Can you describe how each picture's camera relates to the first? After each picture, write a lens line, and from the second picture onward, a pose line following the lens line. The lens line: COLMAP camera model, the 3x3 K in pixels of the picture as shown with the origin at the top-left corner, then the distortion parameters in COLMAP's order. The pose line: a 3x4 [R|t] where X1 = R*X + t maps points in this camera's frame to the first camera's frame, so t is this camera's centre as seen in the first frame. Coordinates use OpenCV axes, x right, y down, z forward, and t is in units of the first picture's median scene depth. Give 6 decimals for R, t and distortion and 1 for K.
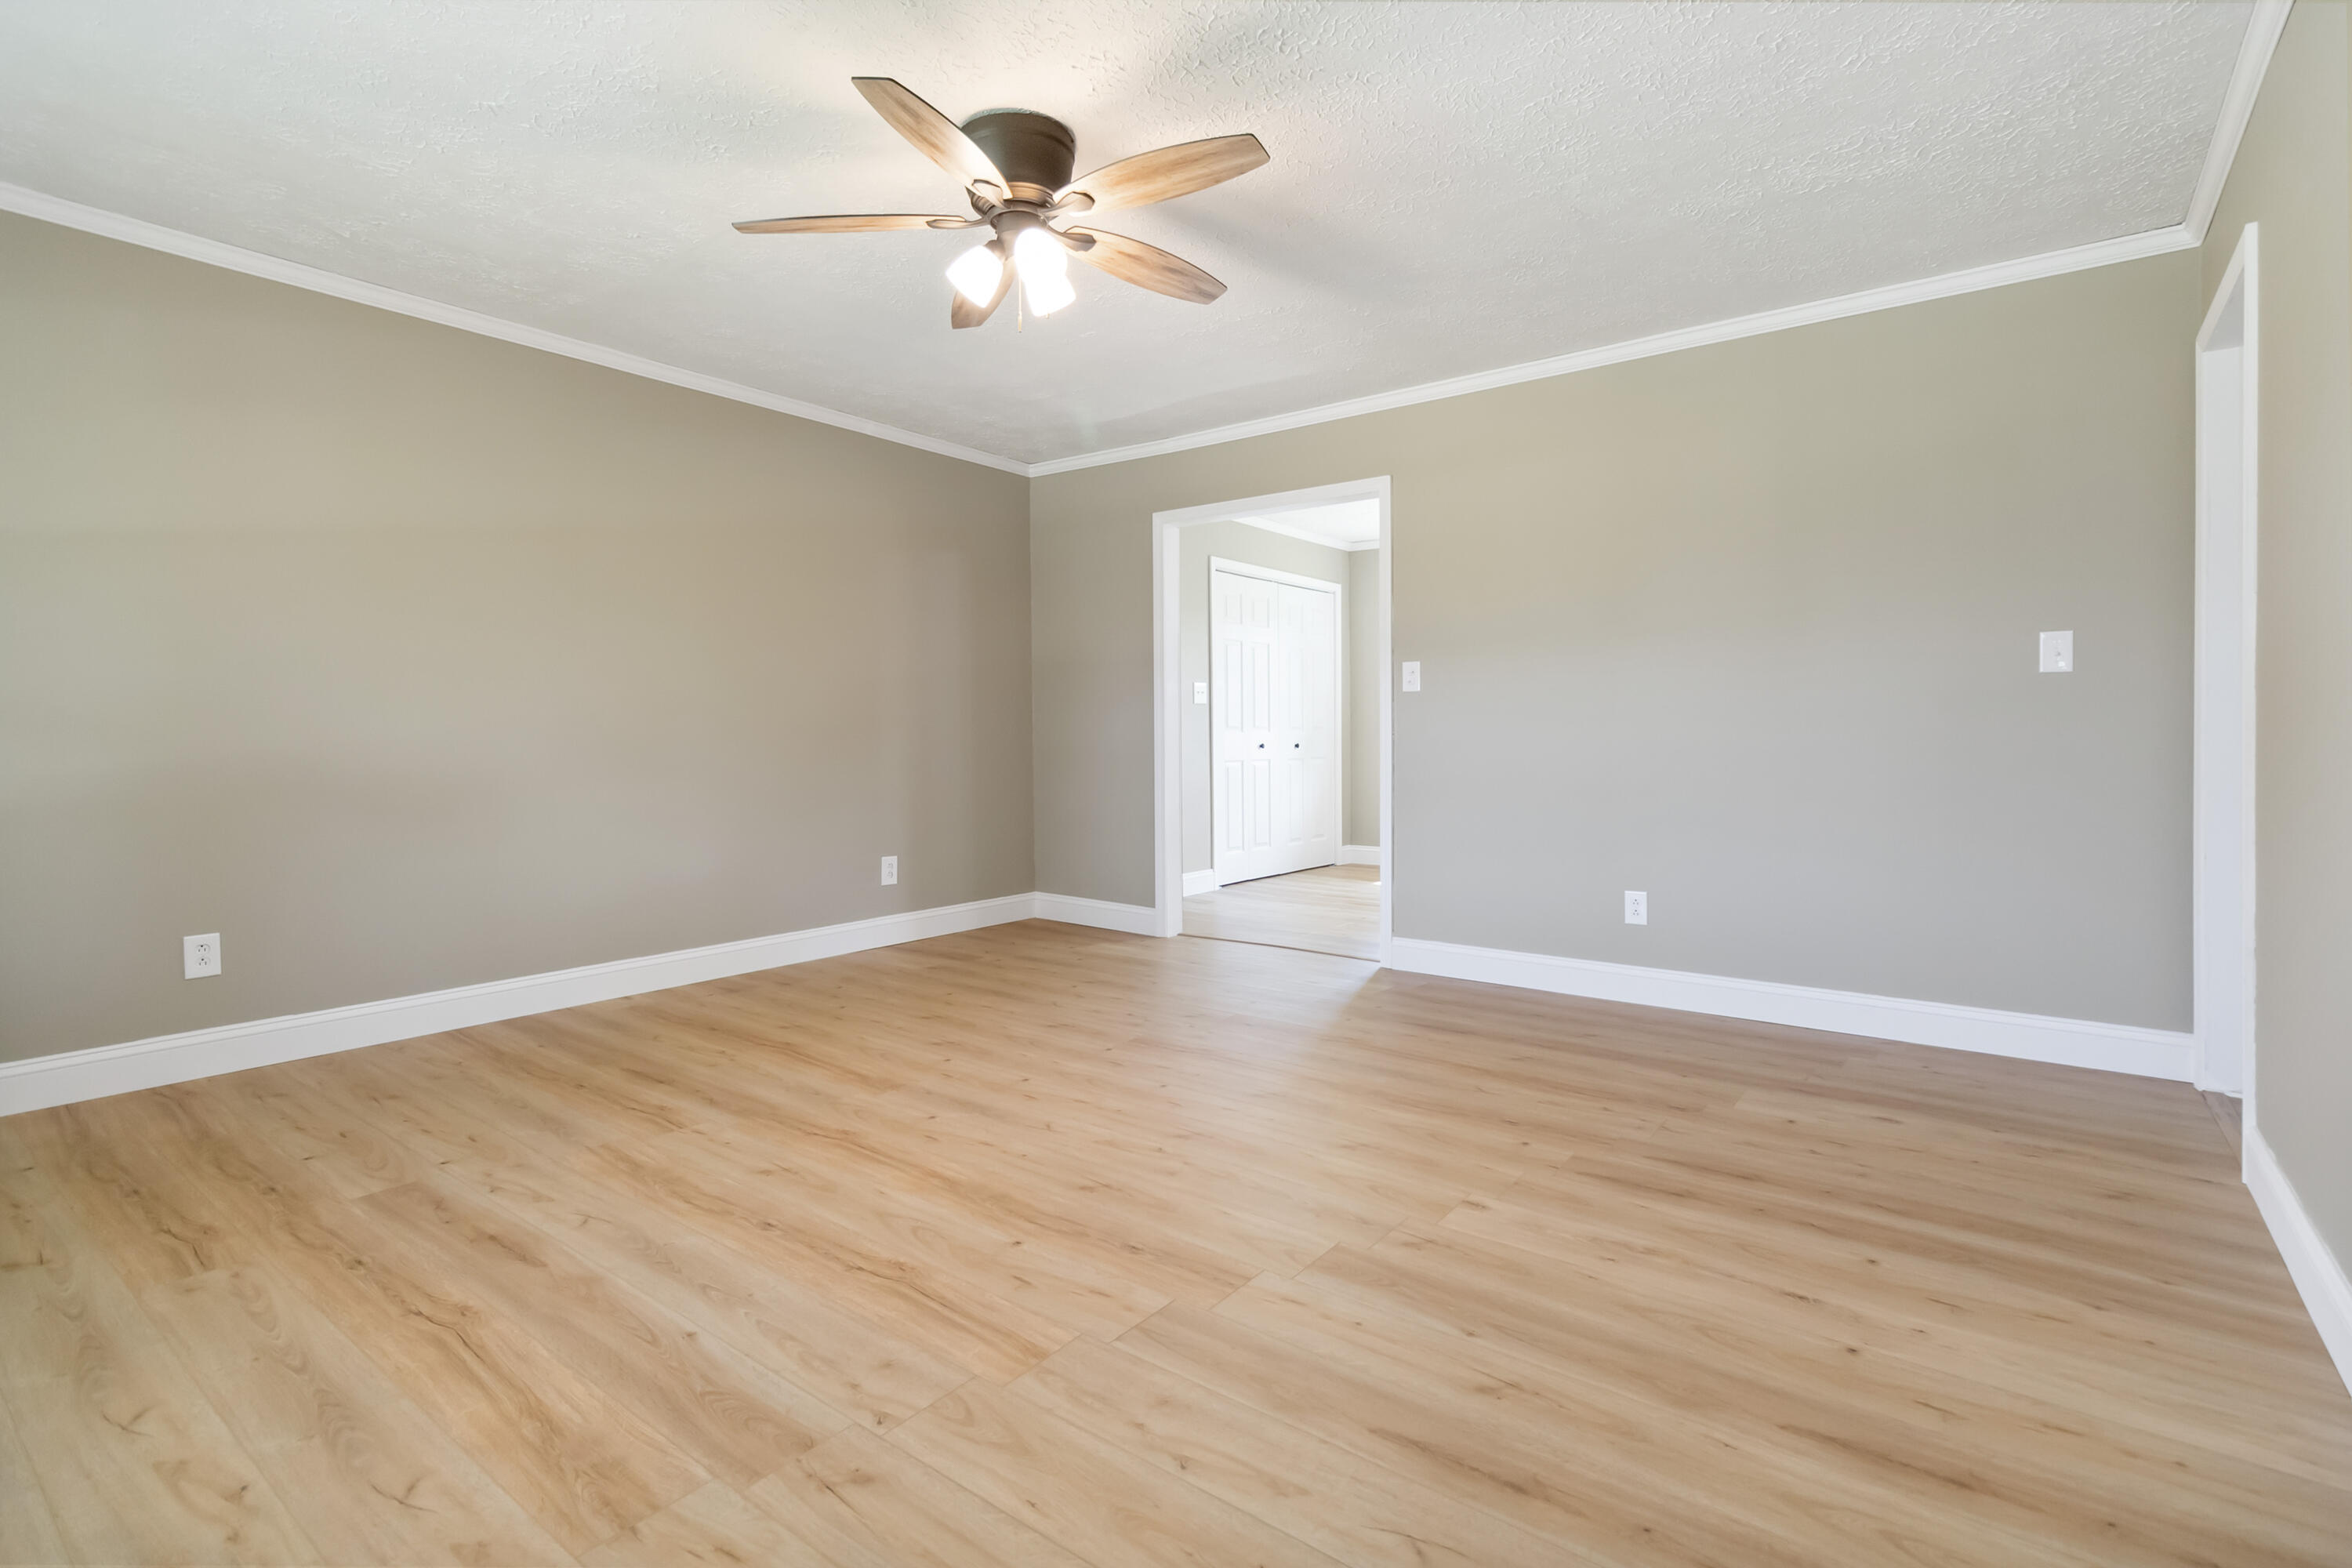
lens RADIAL K [[1105.3, 0, 1196.7], [0, 1105.3, 727.7], [0, 0, 1]] dist [0.001868, -0.000334]
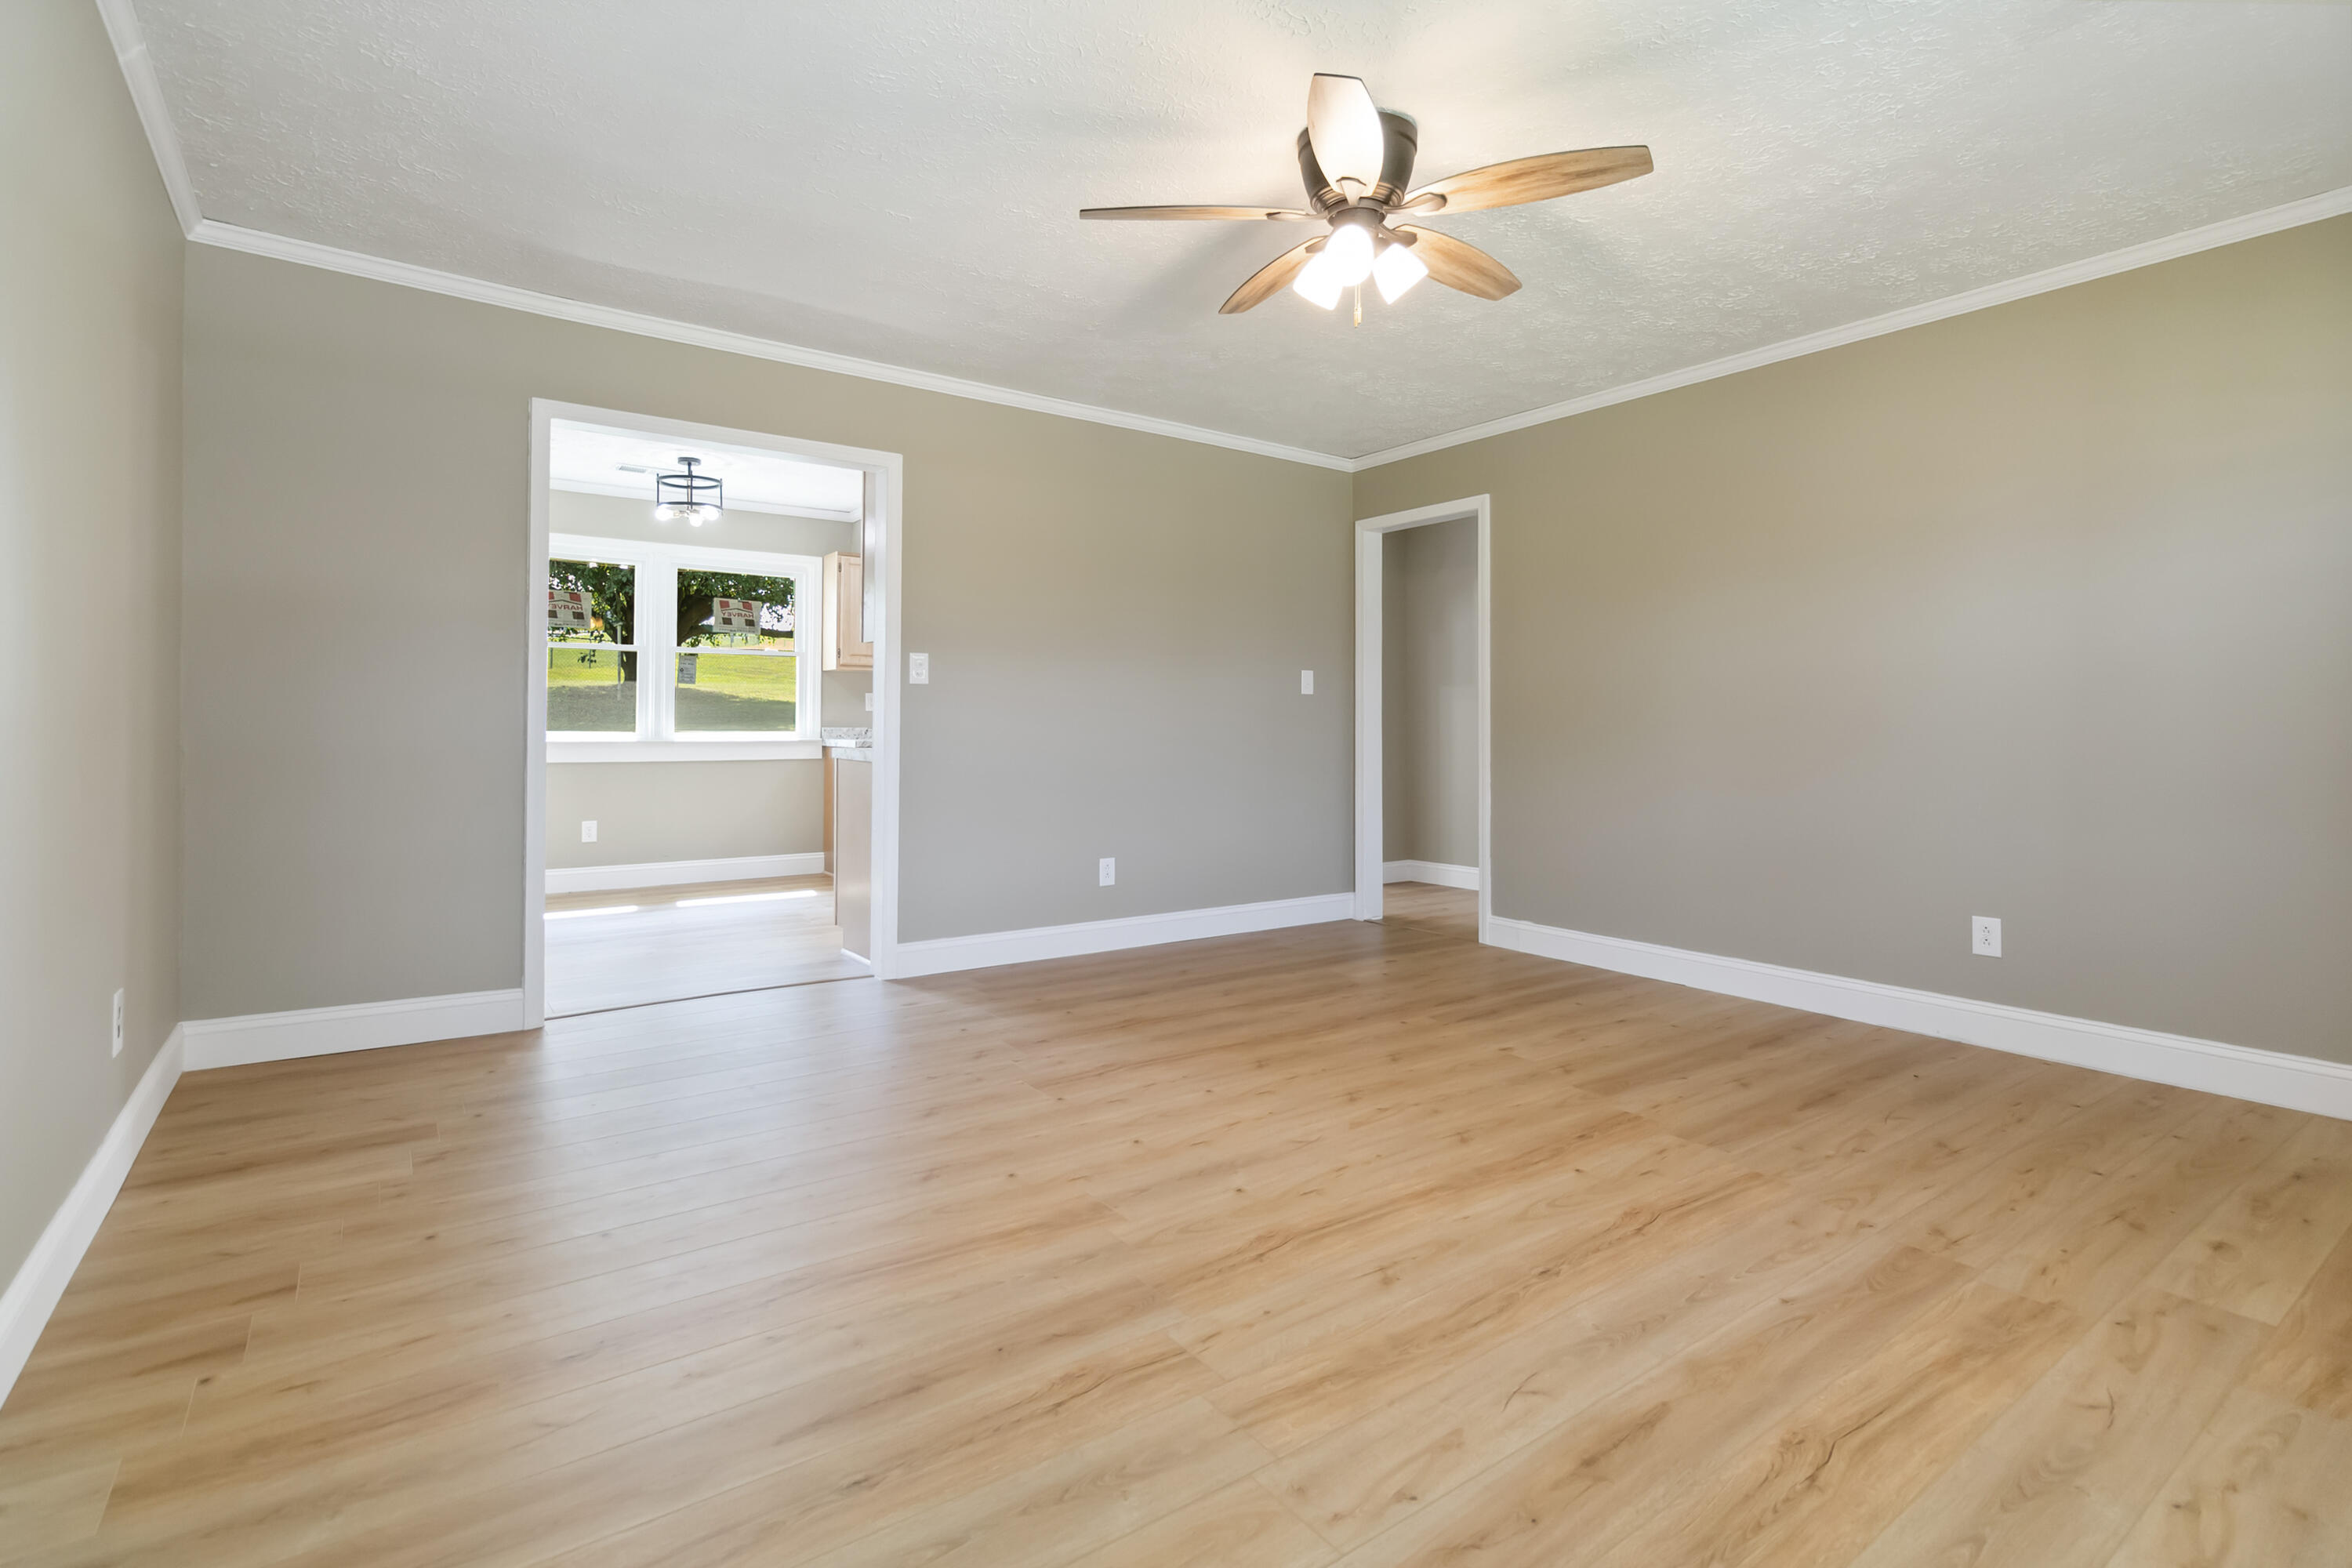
lens RADIAL K [[1105.3, 0, 1196.7], [0, 1105.3, 727.7], [0, 0, 1]] dist [0.001868, -0.000334]
pose [[0.283051, 0.003929, 0.959097, -1.283501], [-0.010988, 0.999939, -0.000853, 0.006436], [-0.959042, -0.010297, 0.283077, 0.979238]]
